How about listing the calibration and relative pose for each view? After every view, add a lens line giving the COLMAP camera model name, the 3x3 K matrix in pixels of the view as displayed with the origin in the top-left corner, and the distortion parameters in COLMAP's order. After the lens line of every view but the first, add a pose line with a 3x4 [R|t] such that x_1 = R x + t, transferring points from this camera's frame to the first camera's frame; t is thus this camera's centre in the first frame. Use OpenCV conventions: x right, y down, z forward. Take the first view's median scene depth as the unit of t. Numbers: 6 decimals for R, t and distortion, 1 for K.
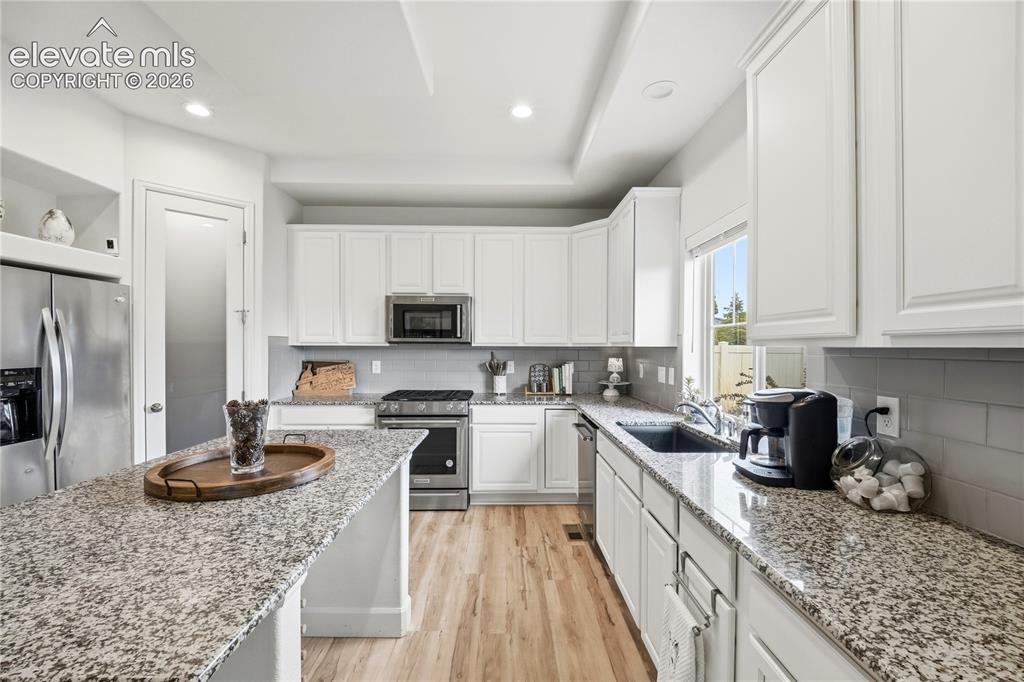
lens RADIAL K [[426.2, 0, 512.0], [0, 426.2, 341.0], [0, 0, 1]] dist [-0.009728, -0.000573]
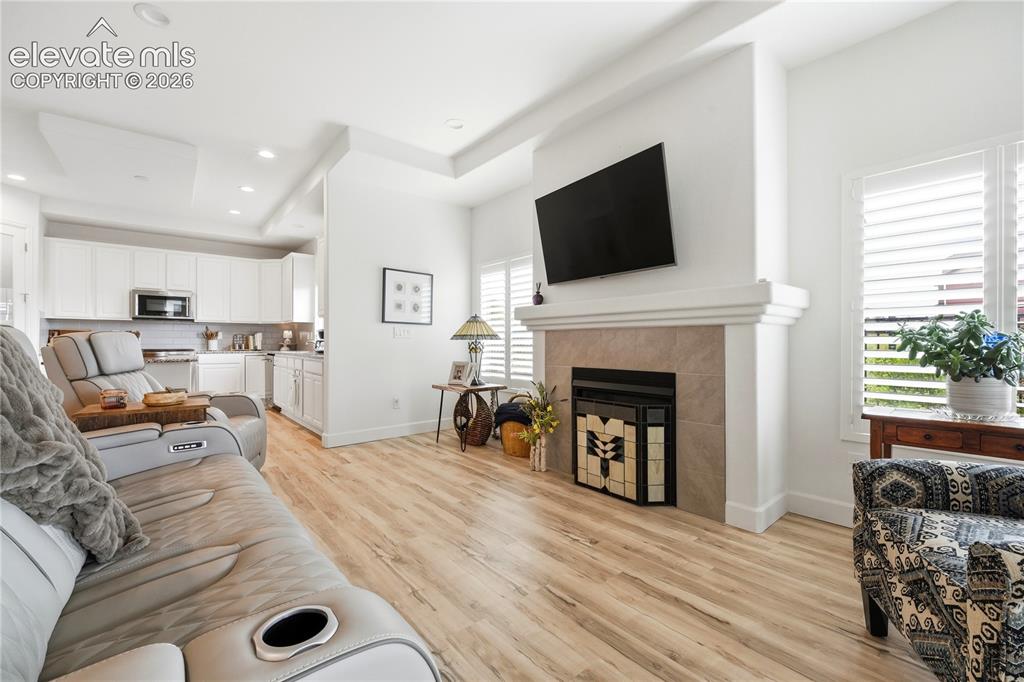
lens RADIAL K [[426.2, 0, 512.0], [0, 426.2, 341.0], [0, 0, 1]] dist [-0.009728, -0.000573]
pose [[0.784535, -0.001443, 0.620083, -0.154378], [-0.004913, 0.999951, 0.008542, 0.070569], [-0.620065, -0.009748, 0.784490, -1.167345]]
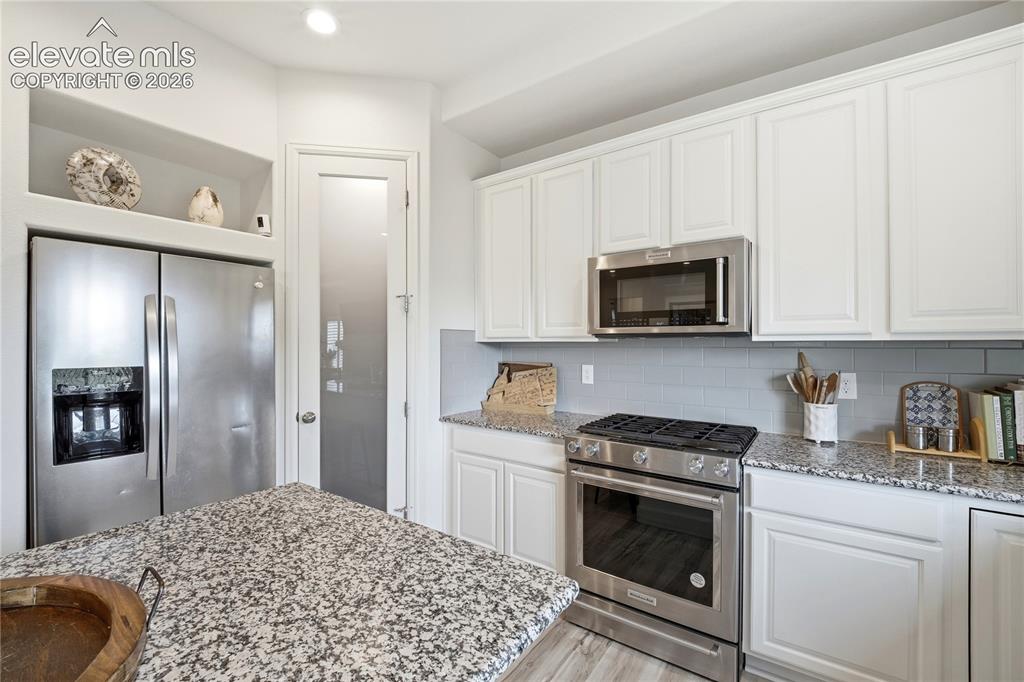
lens RADIAL K [[428.1, 0, 514.1], [0, 428.1, 343.8], [0, 0, 1]] dist [-0.010319, -0.000632]
pose [[0.805454, -0.002169, -0.592654, -0.023605], [0.007279, 0.999954, 0.006233, 0.010436], [0.592613, -0.009334, 0.805433, 0.446571]]
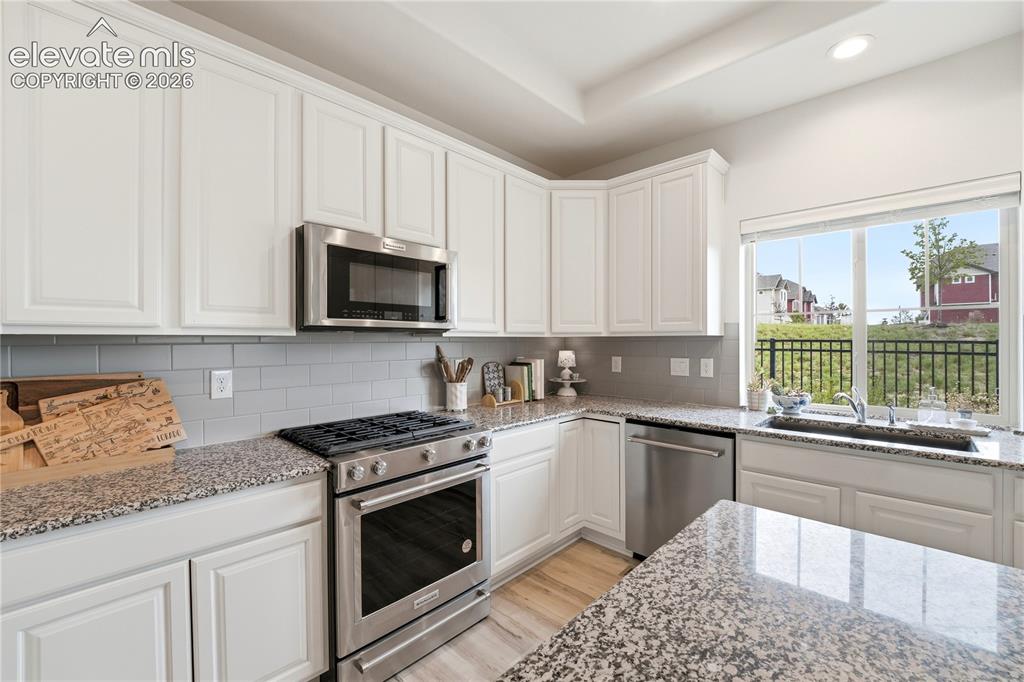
lens RADIAL K [[426.2, 0, 512.0], [0, 426.2, 341.0], [0, 0, 1]] dist [-0.009728, -0.000573]
pose [[0.704432, -0.007880, 0.709728, -0.464616], [-0.004567, 0.999867, 0.015635, 0.009226], [-0.709757, -0.014255, 0.704302, 0.527773]]
